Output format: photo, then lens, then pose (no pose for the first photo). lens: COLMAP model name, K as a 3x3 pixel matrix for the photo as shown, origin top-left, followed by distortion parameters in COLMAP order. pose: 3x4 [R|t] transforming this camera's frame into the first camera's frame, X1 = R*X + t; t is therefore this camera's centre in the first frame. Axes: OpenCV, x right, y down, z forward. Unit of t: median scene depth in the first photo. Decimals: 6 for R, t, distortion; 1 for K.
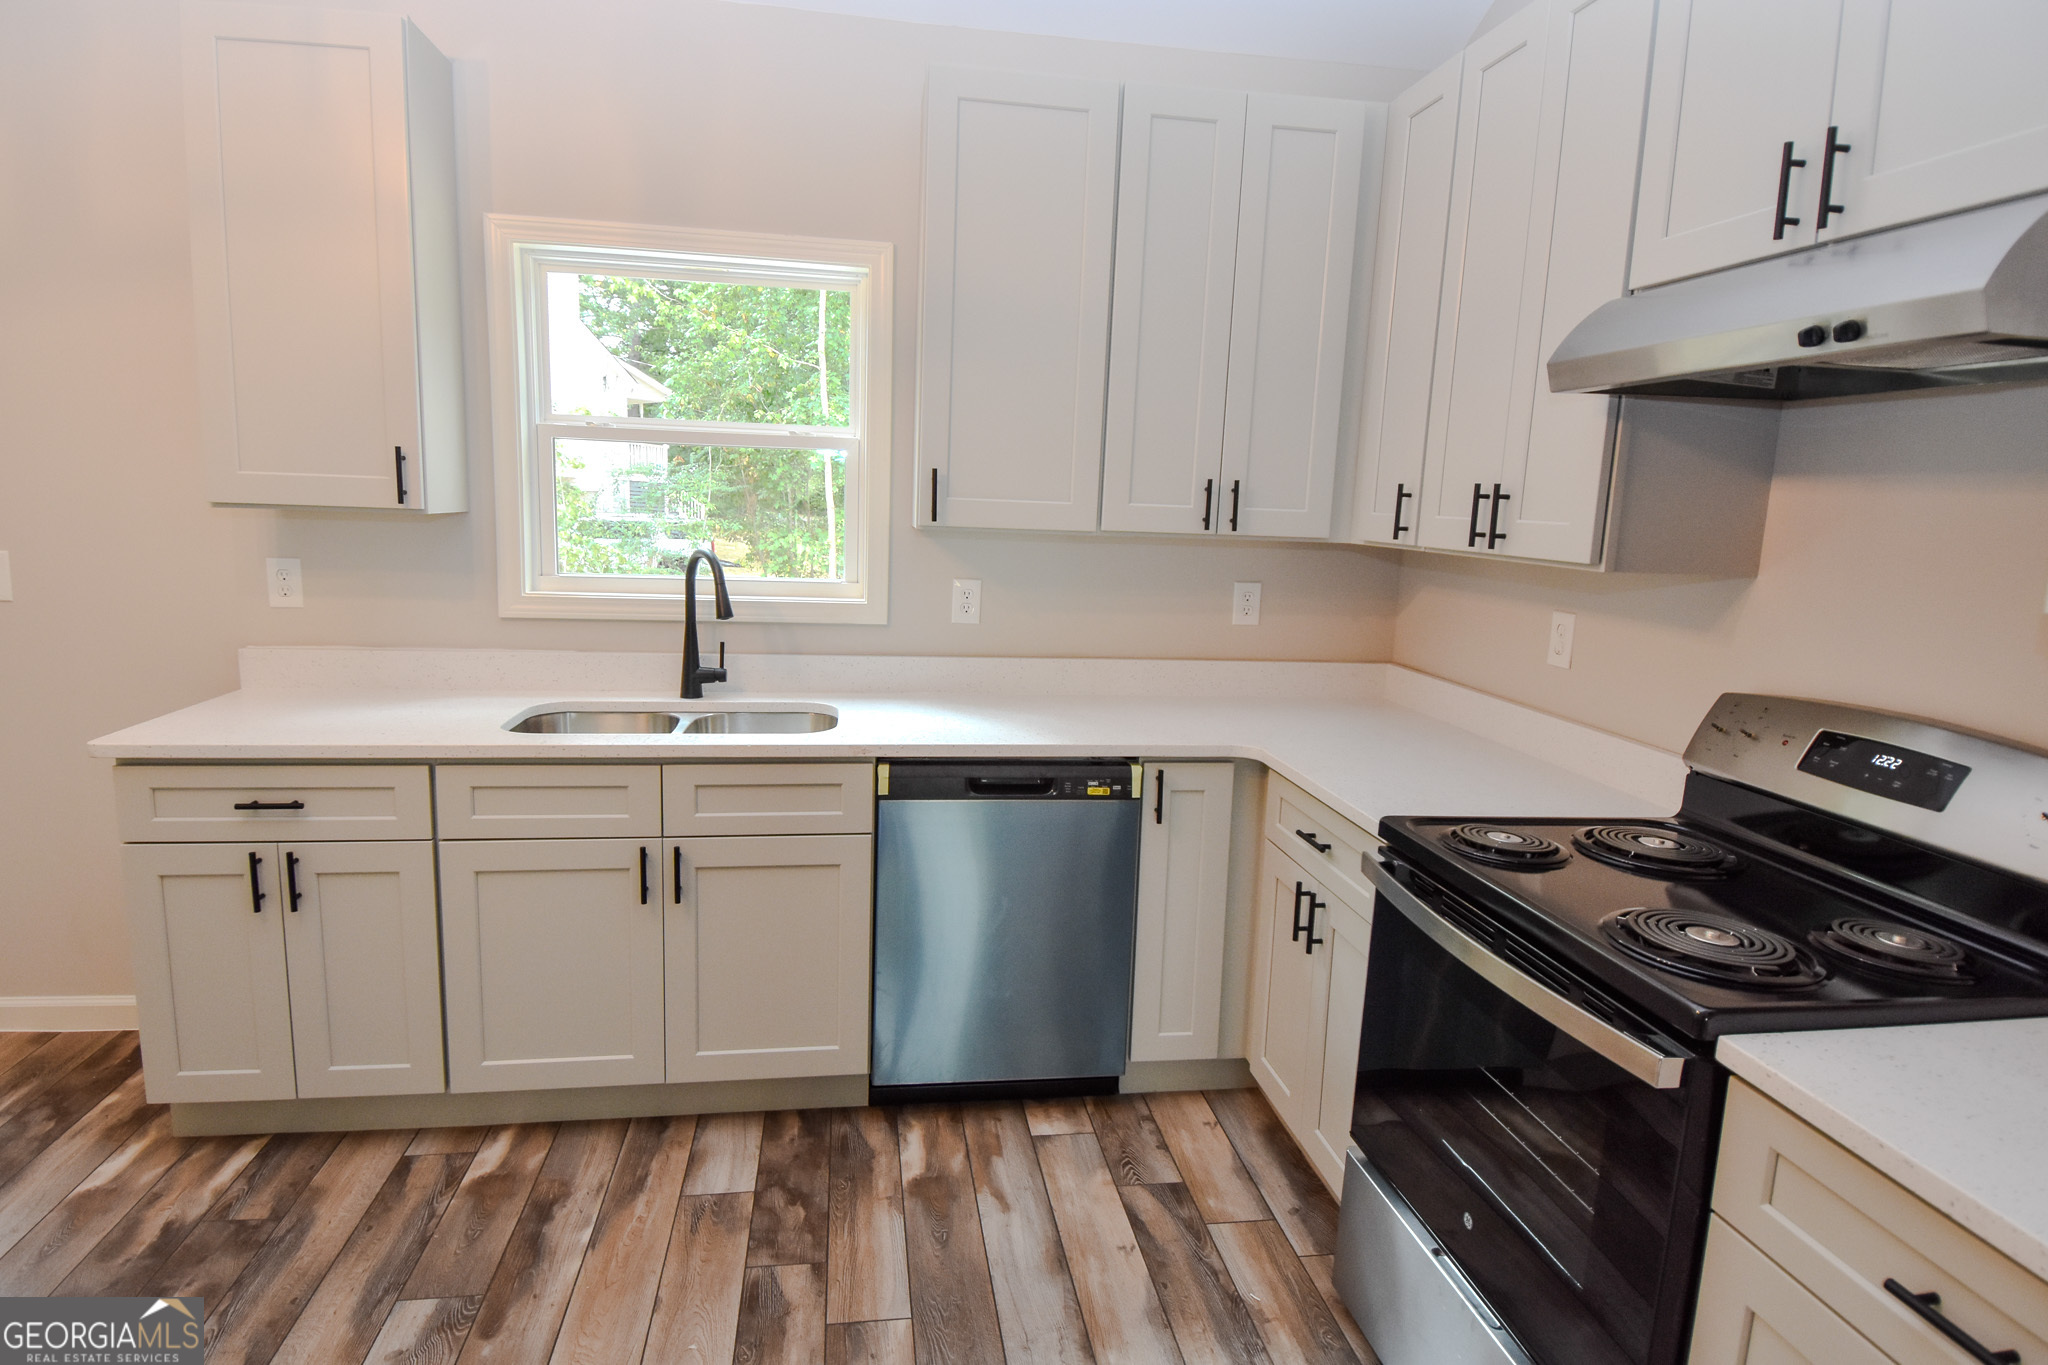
lens RADIAL K [[1126.5, 0, 1021.7], [0, 1126.5, 668.8], [0, 0, 1]] dist [0.051206, -0.057822]
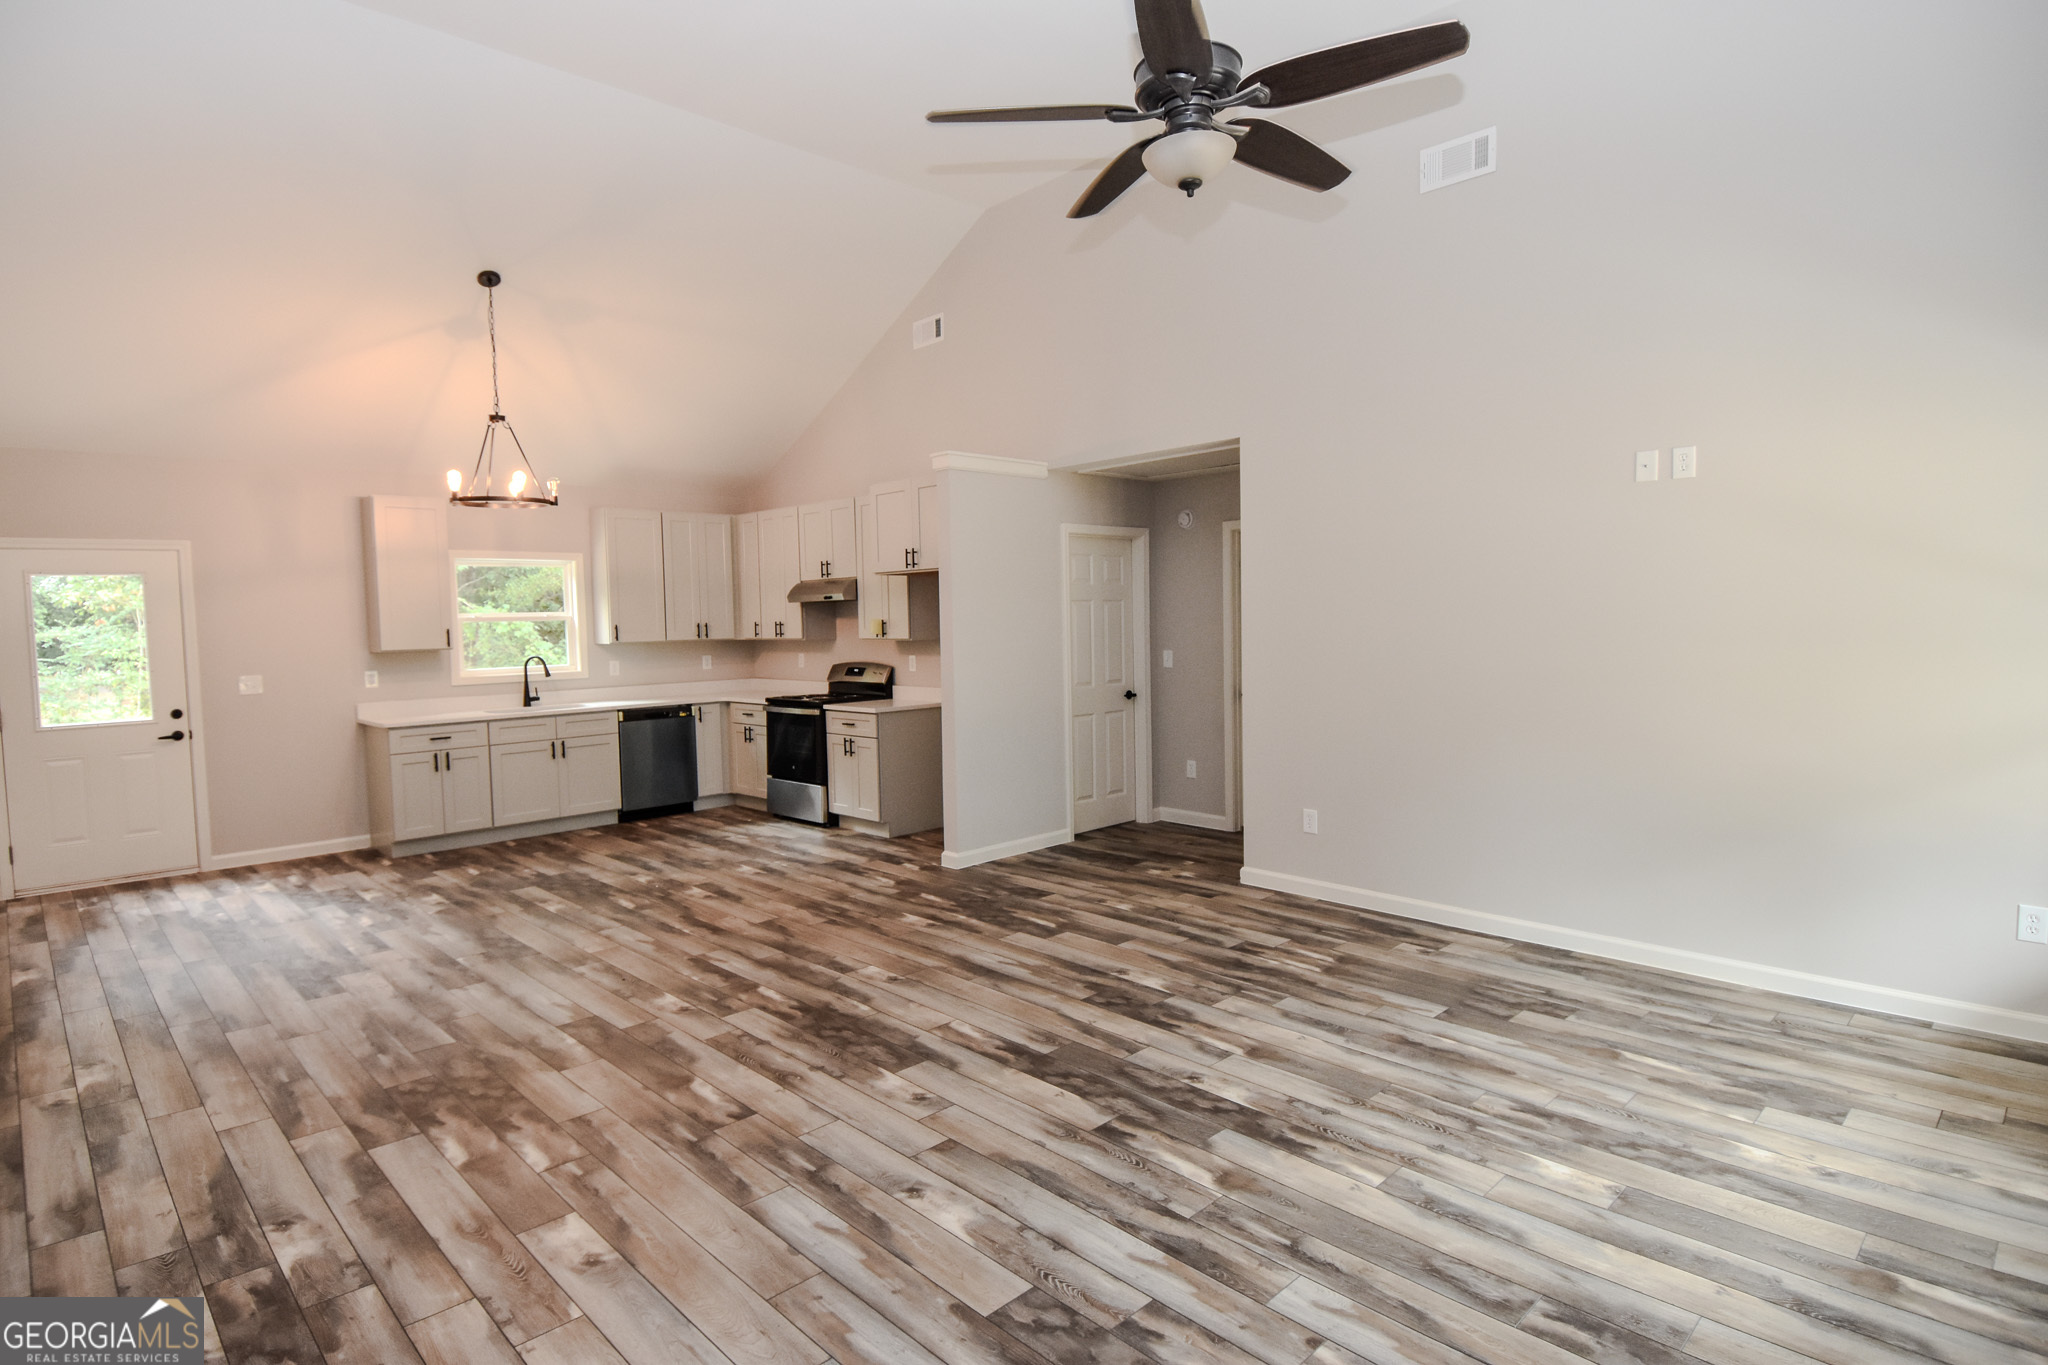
lens RADIAL K [[1061.6, 0, 1019.9], [0, 1061.6, 670.2], [0, 0, 1]] dist [0.054750, -0.059744]
pose [[0.814589, -0.083920, 0.573935, -0.947551], [0.140864, 0.988478, -0.055395, 0.298487], [-0.562673, 0.125972, 0.817025, -2.251306]]
